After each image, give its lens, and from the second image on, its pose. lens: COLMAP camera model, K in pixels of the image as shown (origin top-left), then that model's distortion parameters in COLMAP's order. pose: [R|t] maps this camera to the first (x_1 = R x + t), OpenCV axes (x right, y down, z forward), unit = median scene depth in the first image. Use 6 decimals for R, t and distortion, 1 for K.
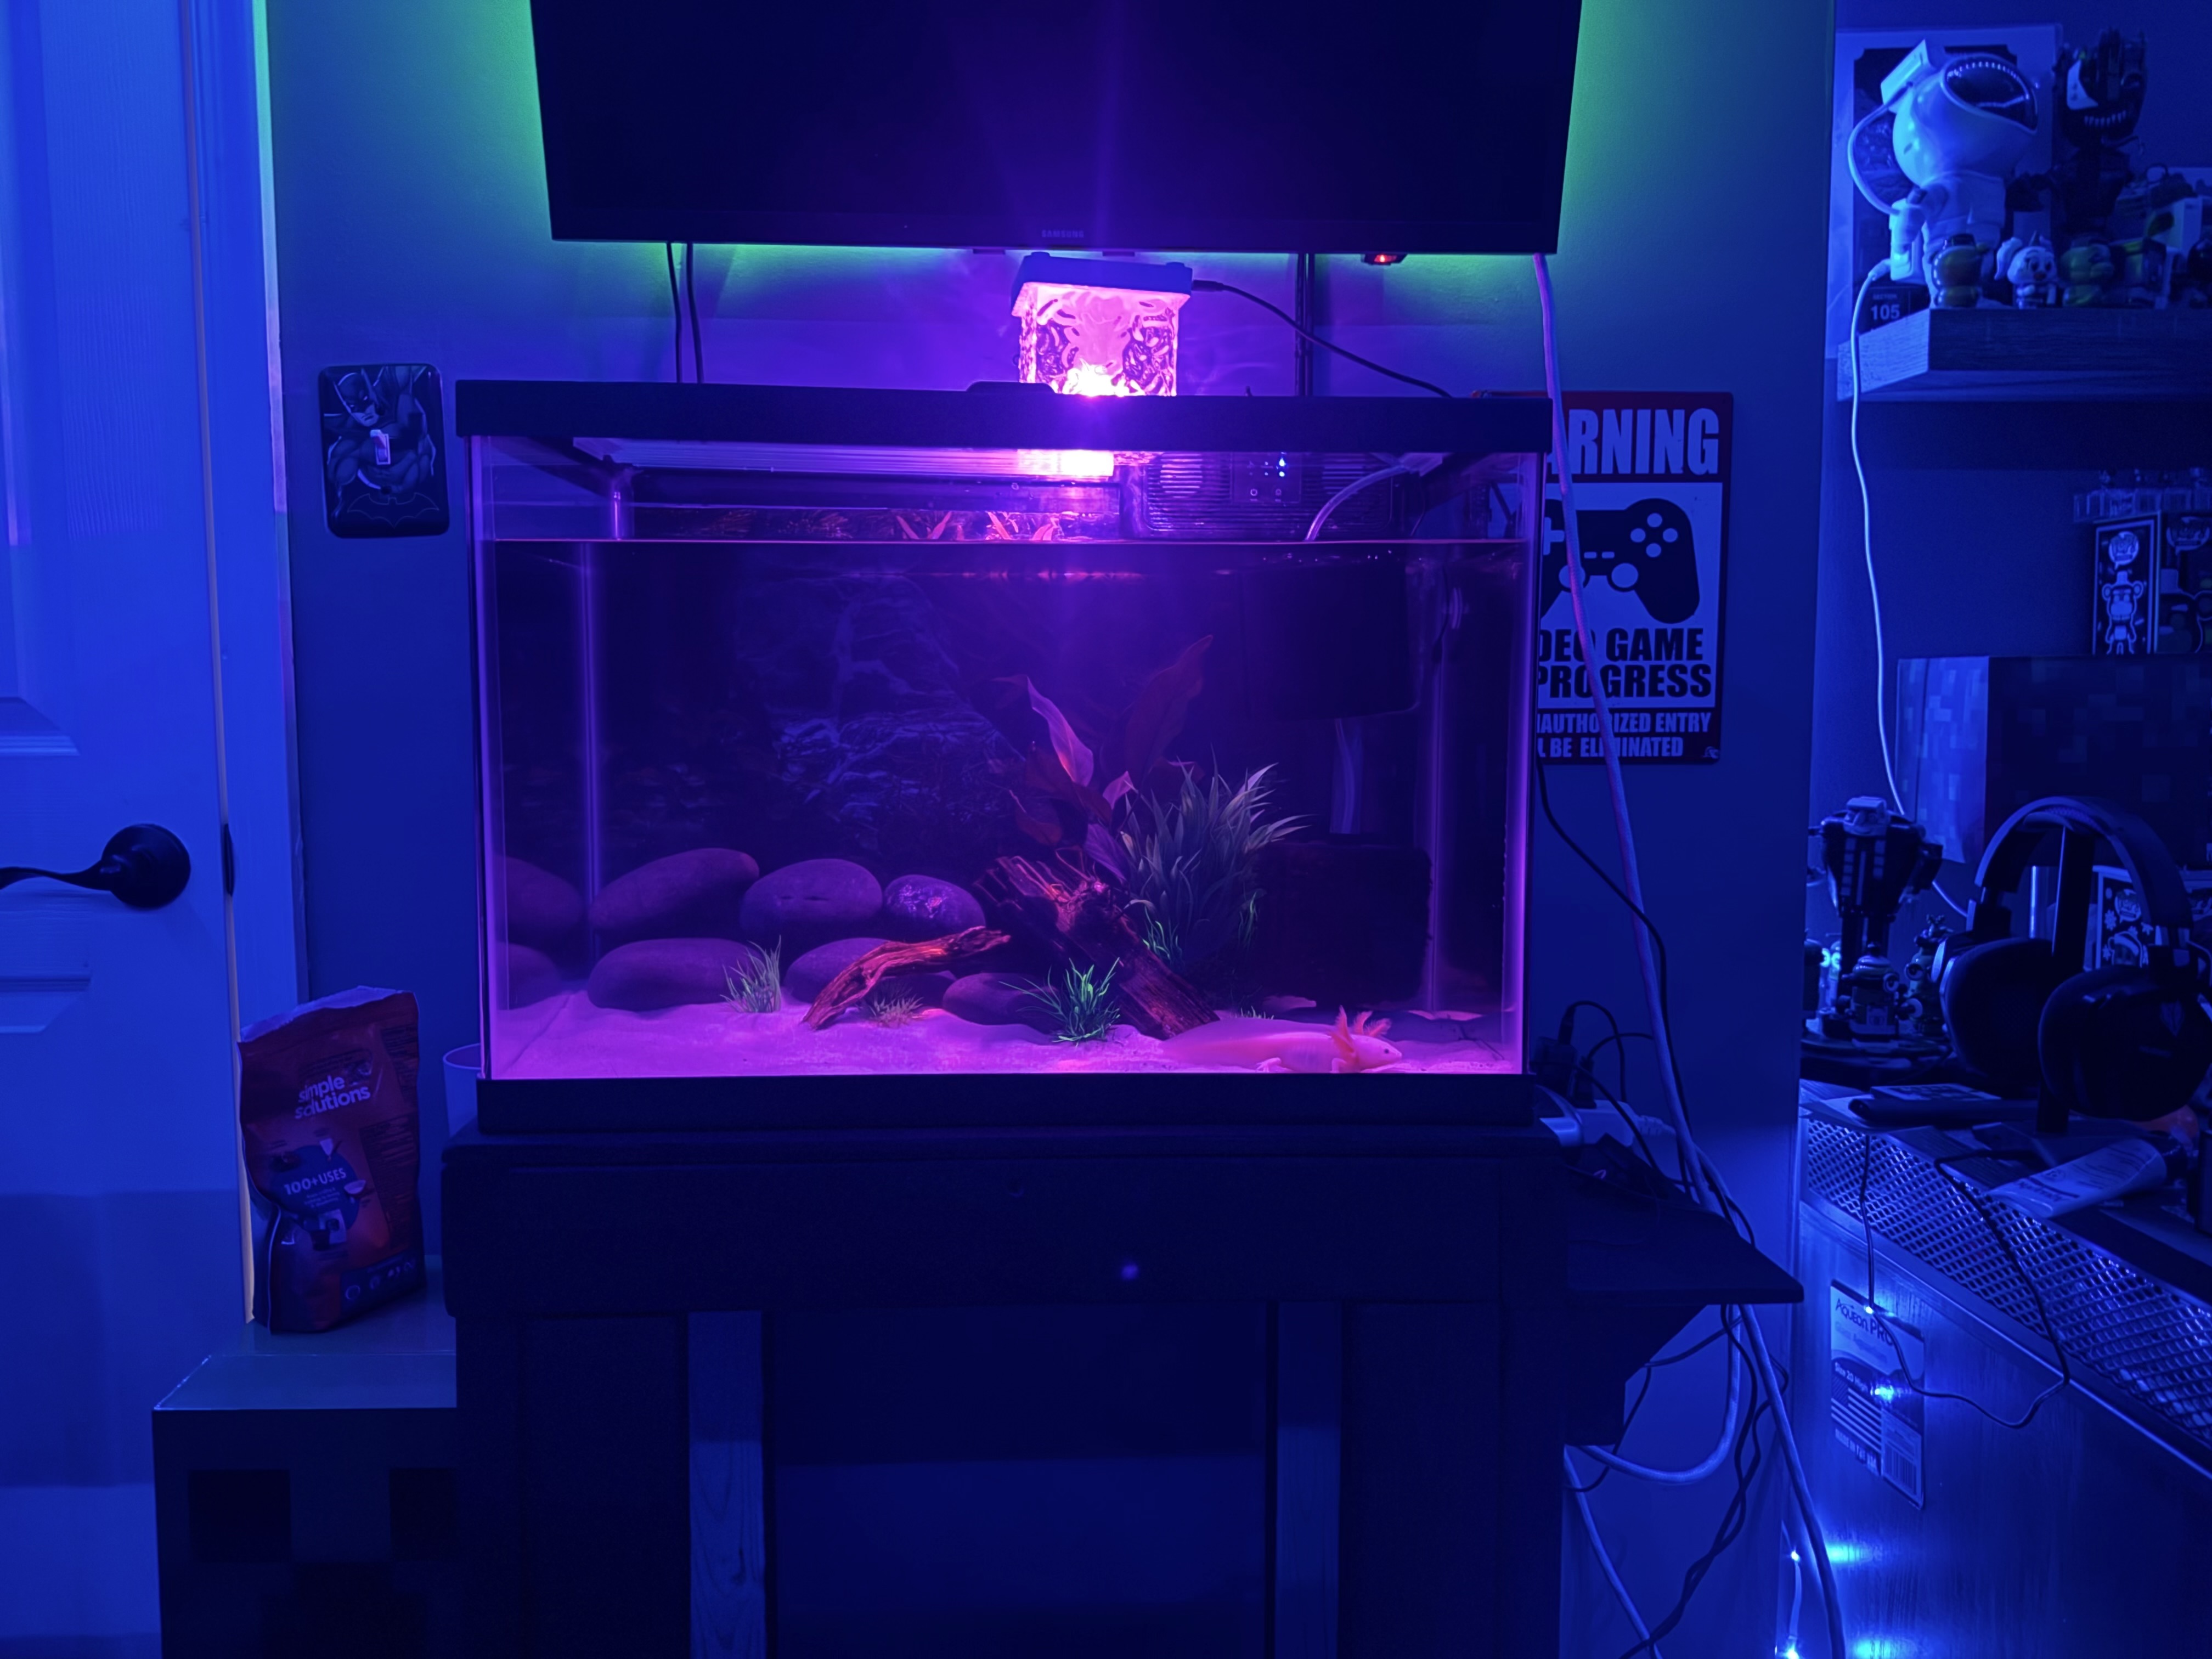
lens RADIAL K [[1541.3, 0, 1106.1], [0, 1541.3, 830.4], [0, 0, 1]] dist [-0.035246, -0.015380]
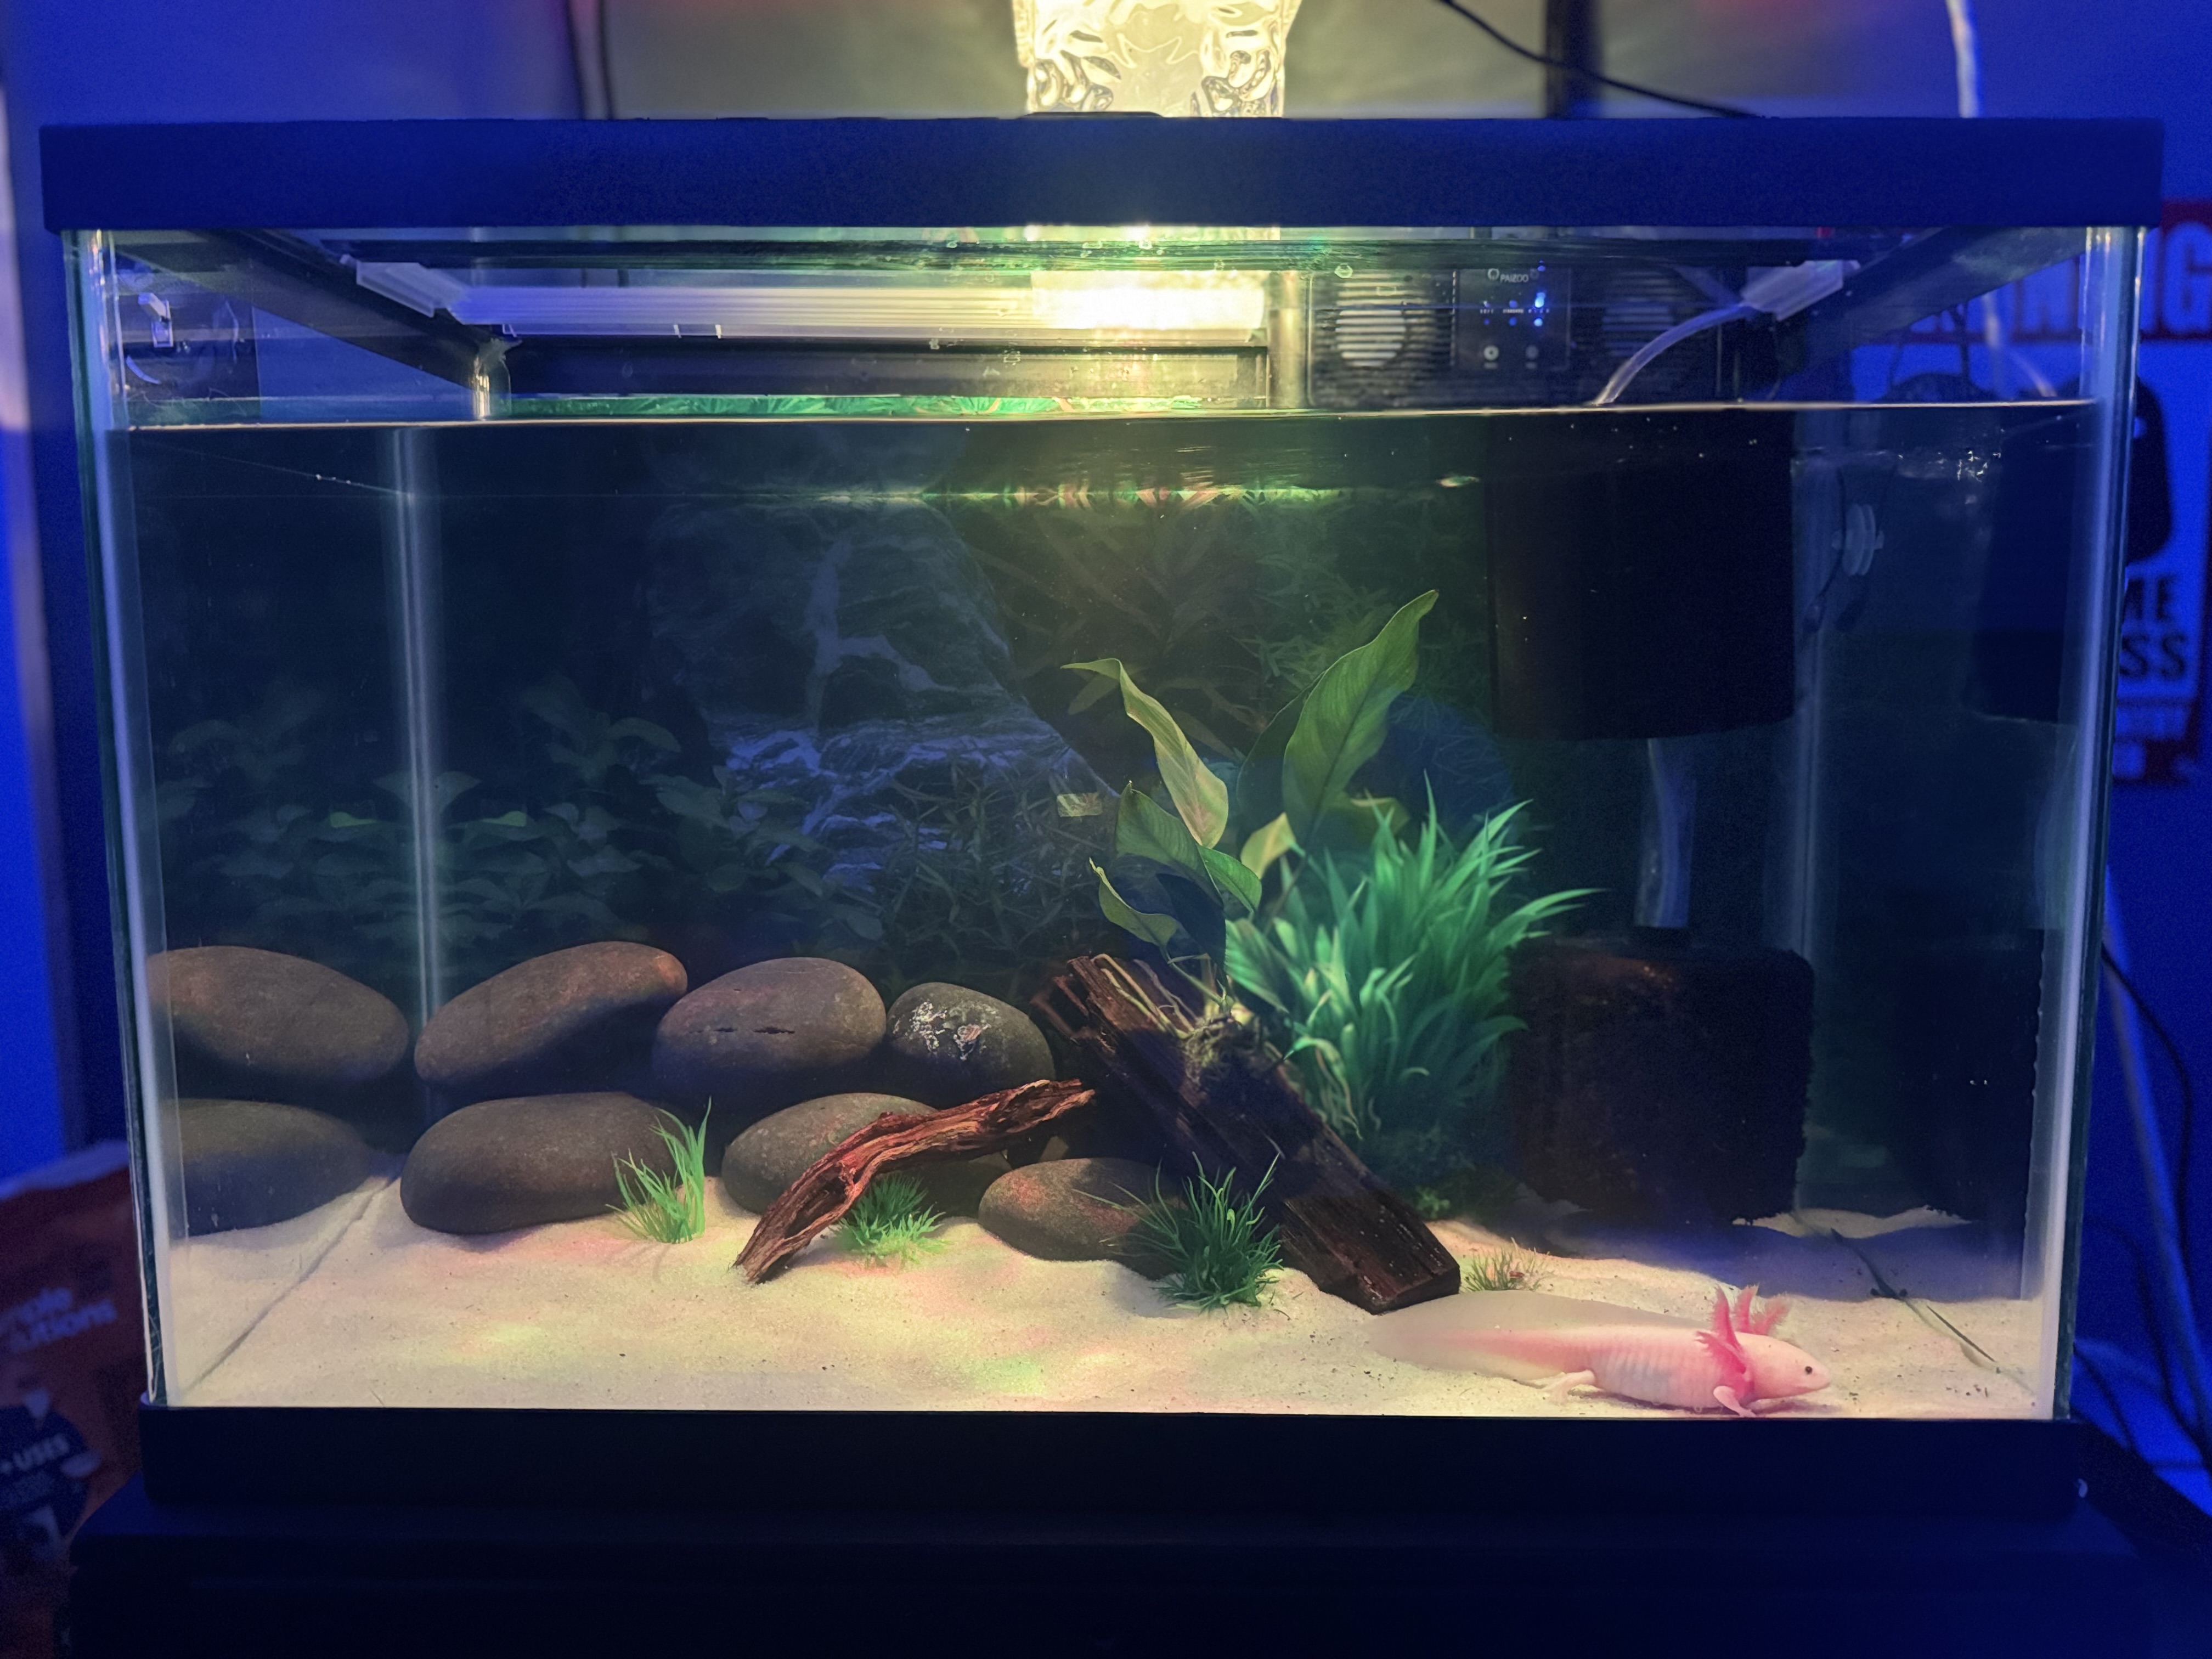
lens RADIAL K [[1541.3, 0, 1112.1], [0, 1541.3, 835.1], [0, 0, 1]] dist [-0.035246, -0.015380]
pose [[0.998150, -0.000856, -0.060792, -0.017241], [0.002866, 0.999451, 0.032999, -0.051810], [0.060730, -0.033112, 0.997605, 0.392983]]
